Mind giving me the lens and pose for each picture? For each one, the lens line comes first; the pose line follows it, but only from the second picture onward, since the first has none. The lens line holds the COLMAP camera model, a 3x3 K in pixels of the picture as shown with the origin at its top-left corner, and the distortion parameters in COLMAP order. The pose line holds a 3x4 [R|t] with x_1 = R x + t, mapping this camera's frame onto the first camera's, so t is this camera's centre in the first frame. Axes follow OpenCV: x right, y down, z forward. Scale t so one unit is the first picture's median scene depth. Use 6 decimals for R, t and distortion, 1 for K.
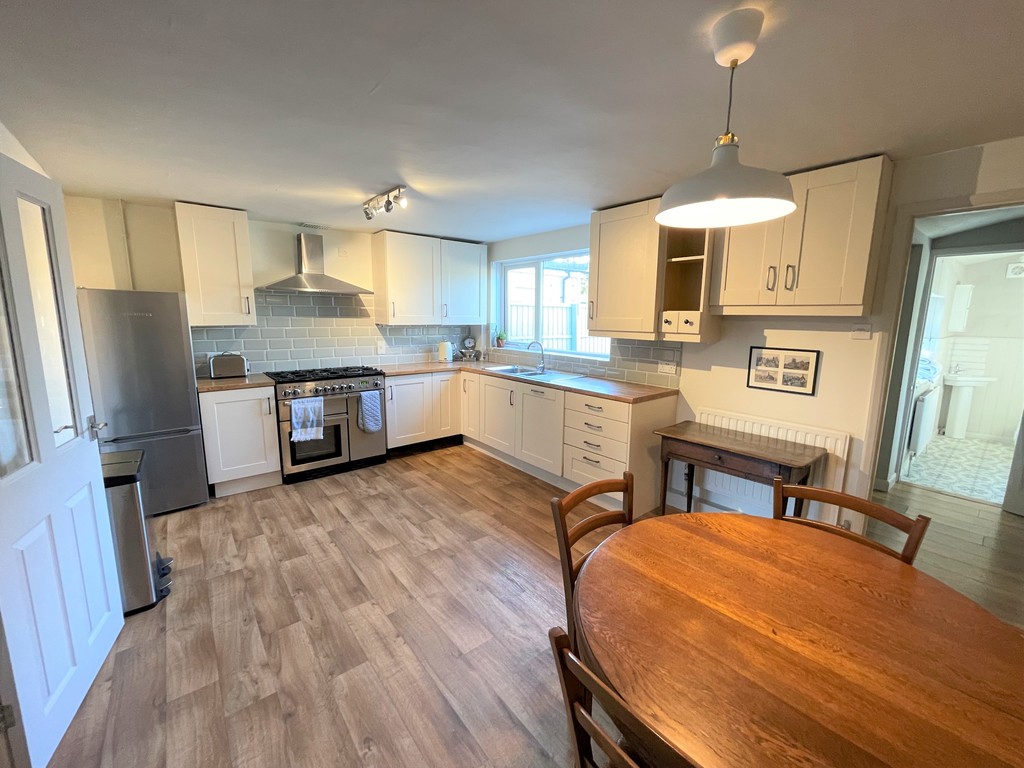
lens RADIAL K [[406.0, 0, 515.7], [0, 406.0, 388.5], [0, 0, 1]] dist [-0.003006, -0.000119]
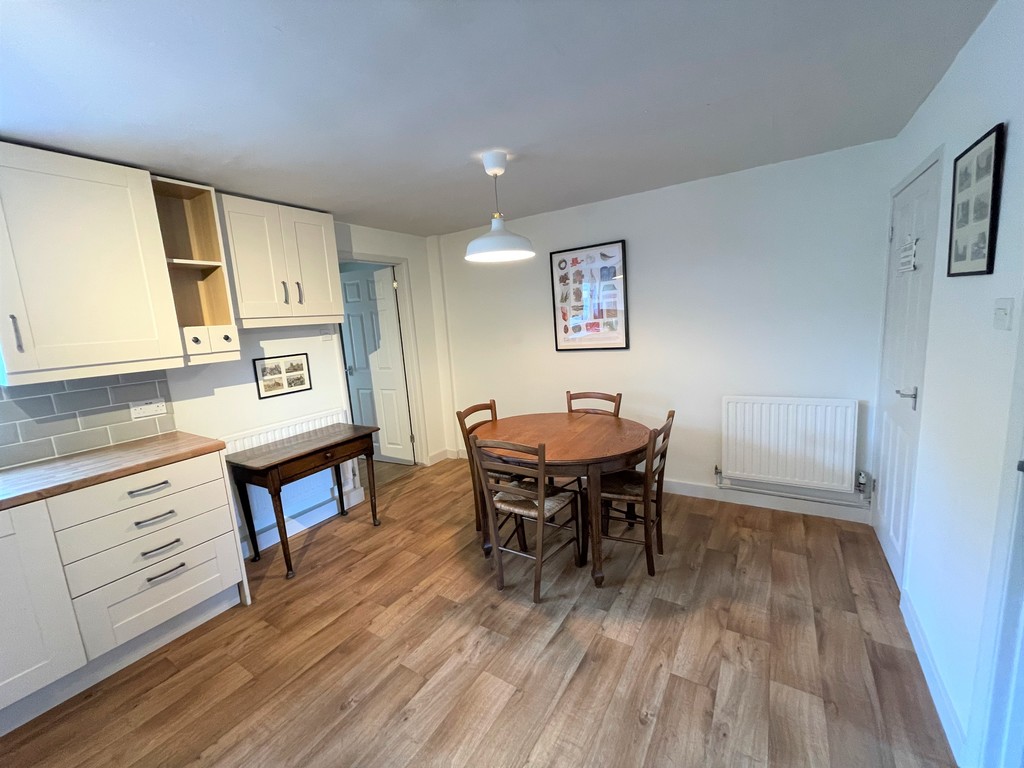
lens RADIAL K [[412.4, 0, 510.5], [0, 412.4, 377.6], [0, 0, 1]] dist [0.000687, 0.000174]
pose [[-0.300715, -0.132754, 0.944429, -0.635571], [0.229159, 0.951196, 0.206671, -0.137255], [-0.925774, 0.278573, -0.255617, 0.748501]]
